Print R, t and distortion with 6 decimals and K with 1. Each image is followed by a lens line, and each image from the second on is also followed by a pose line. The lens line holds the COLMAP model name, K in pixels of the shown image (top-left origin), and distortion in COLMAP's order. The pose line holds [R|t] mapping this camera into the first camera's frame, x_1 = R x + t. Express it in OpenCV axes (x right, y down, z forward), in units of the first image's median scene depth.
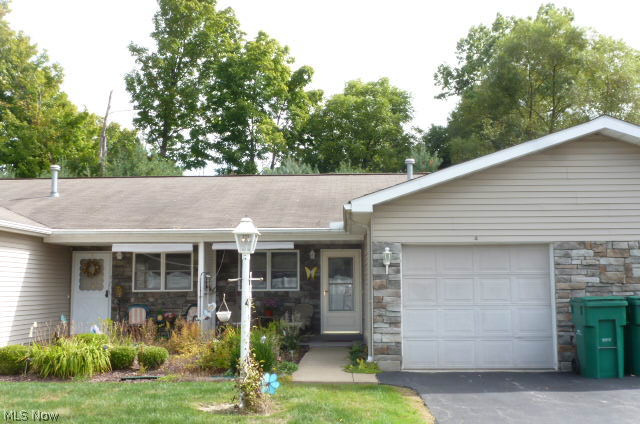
lens RADIAL K [[681.3, 0, 320.0], [0, 681.3, 212.0], [0, 0, 1]] dist [-0.006883, -0.015877]
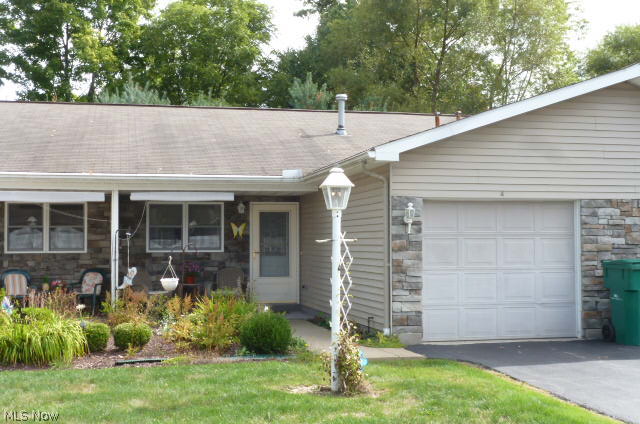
lens RADIAL K [[850.3, 0, 320.0], [0, 850.3, 212.0], [0, 0, 1]] dist [-0.014678, -0.057860]
pose [[0.967440, 0.011255, 0.252849, -0.278890], [-0.028778, 0.997423, 0.065714, -0.003589], [-0.251458, -0.070851, 0.965272, -0.008686]]
